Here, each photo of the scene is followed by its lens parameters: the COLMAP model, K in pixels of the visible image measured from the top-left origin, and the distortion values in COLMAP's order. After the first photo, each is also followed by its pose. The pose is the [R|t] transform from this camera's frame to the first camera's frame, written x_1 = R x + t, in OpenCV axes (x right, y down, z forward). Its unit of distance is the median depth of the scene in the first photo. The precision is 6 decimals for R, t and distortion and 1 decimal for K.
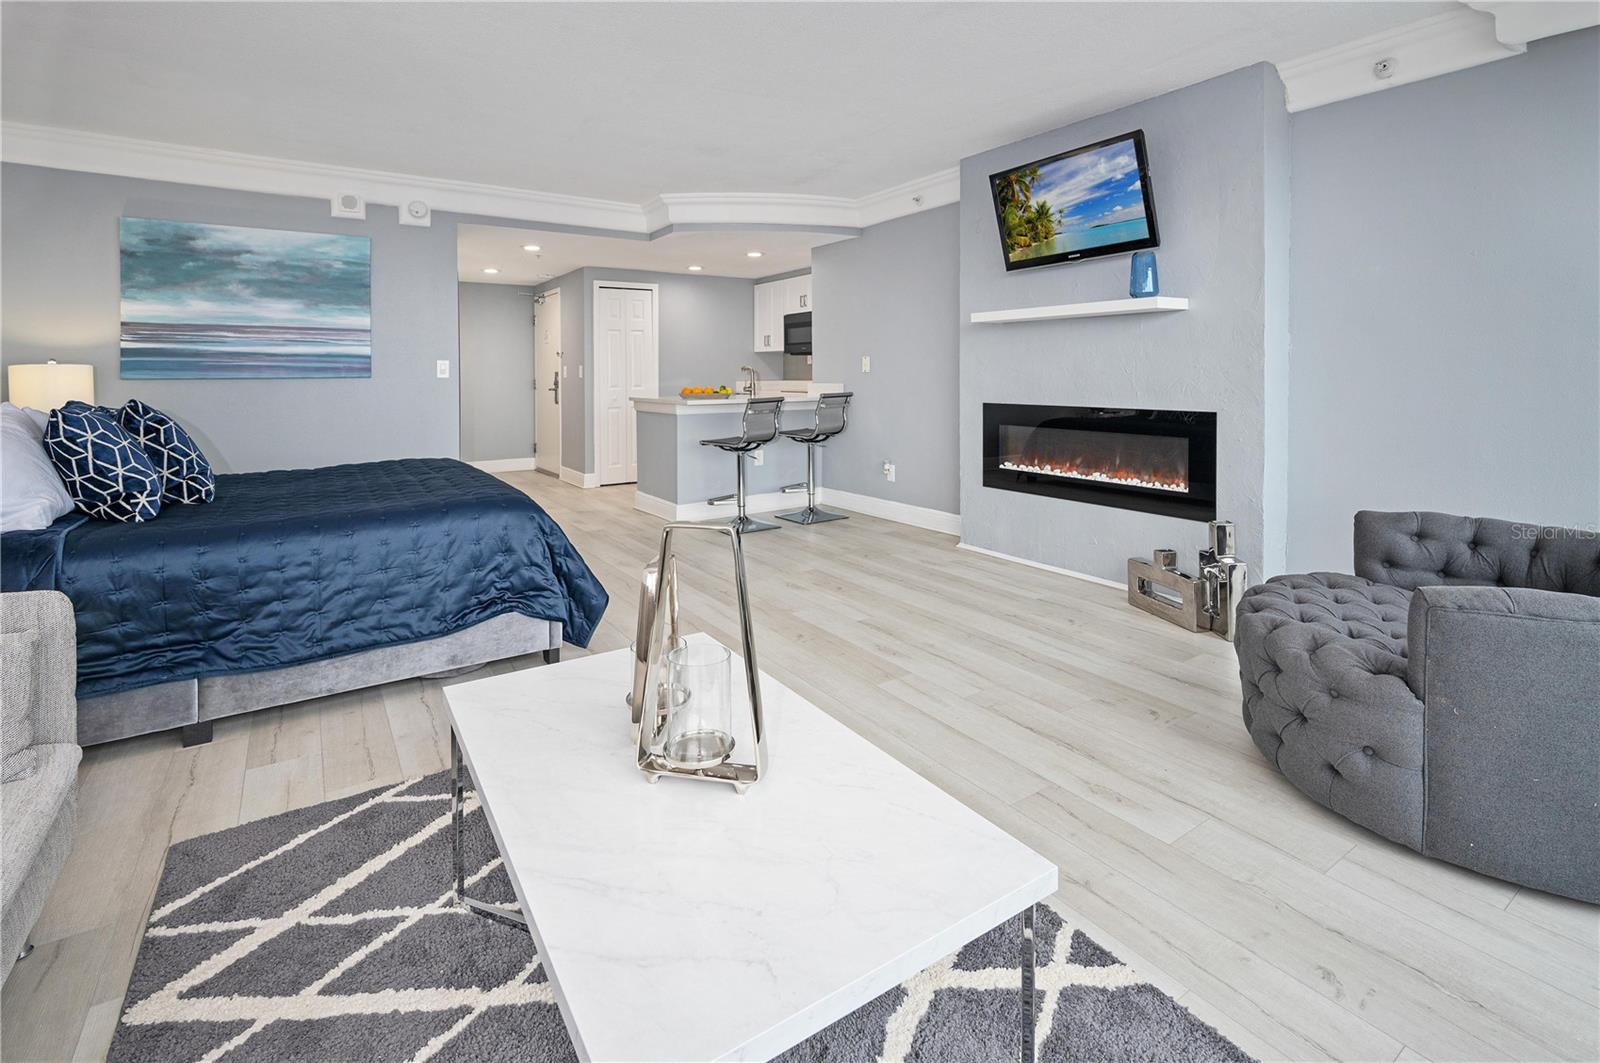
lens RADIAL K [[737.1, 0, 778.7], [0, 737.1, 379.7], [0, 0, 1]] dist [-0.000555, -0.000032]
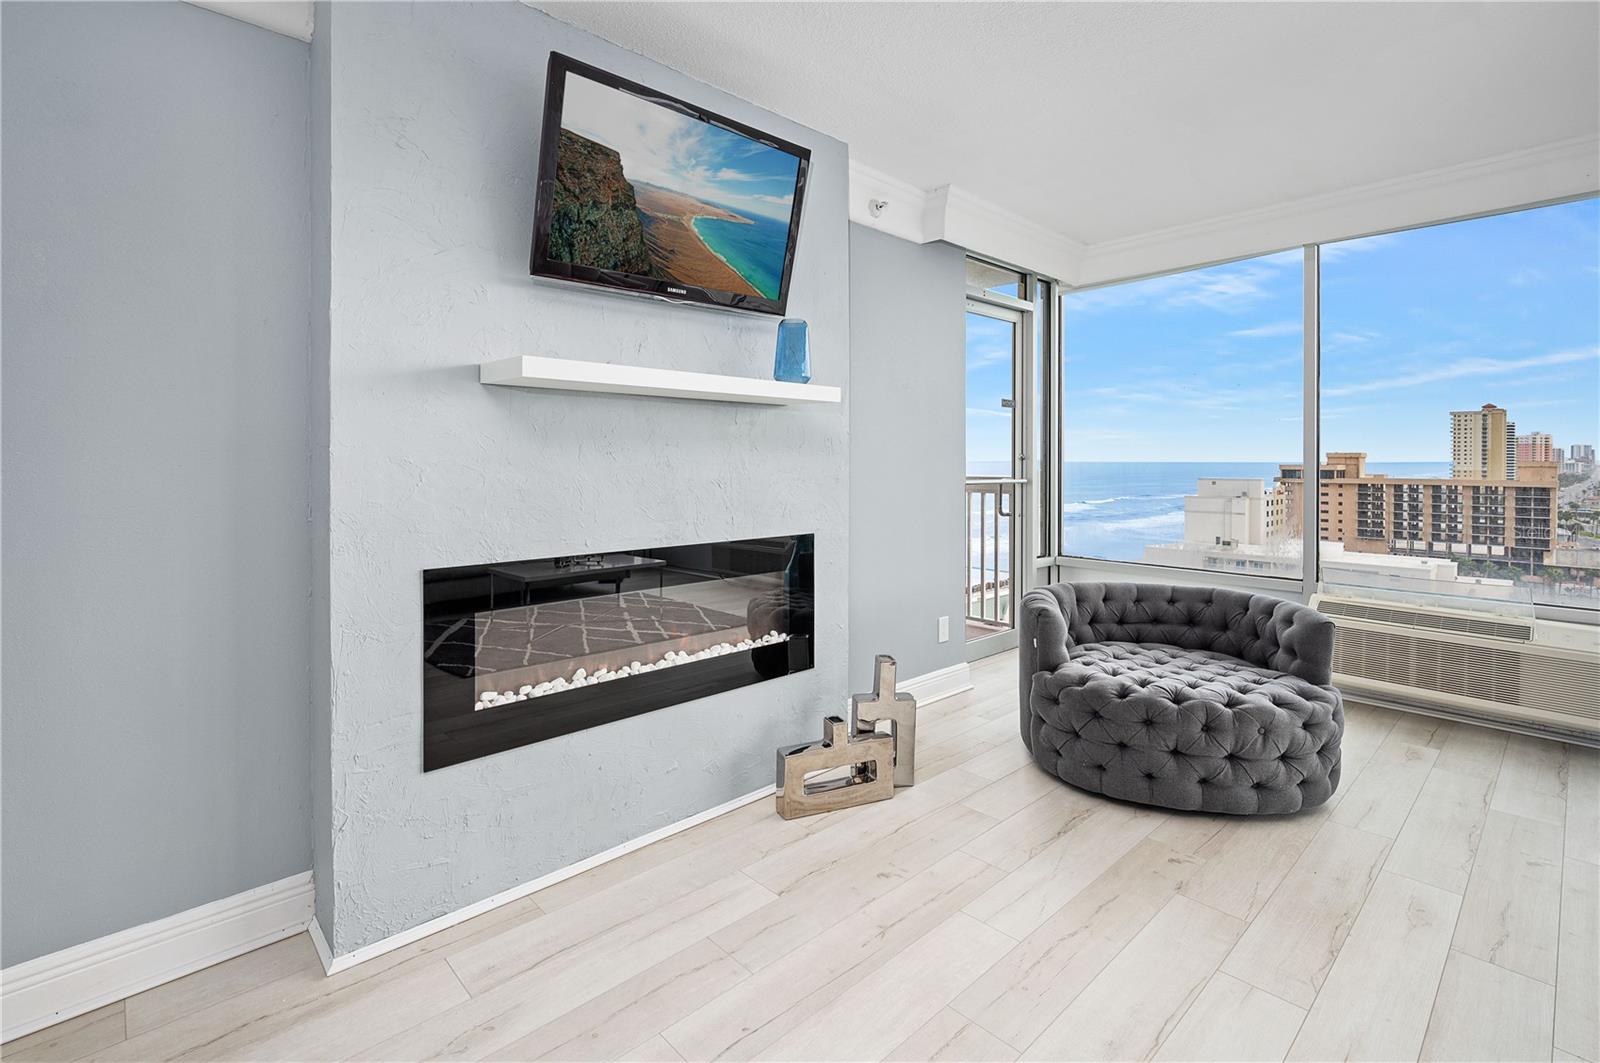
lens RADIAL K [[731.3, 0, 802.9], [0, 731.3, 471.6], [0, 0, 1]] dist [-0.001796, -0.000201]
pose [[-0.172710, -0.009731, 0.984925, -0.096906], [0.007974, 0.999905, 0.011277, -0.015843], [-0.984940, 0.009801, -0.172616, 0.523057]]
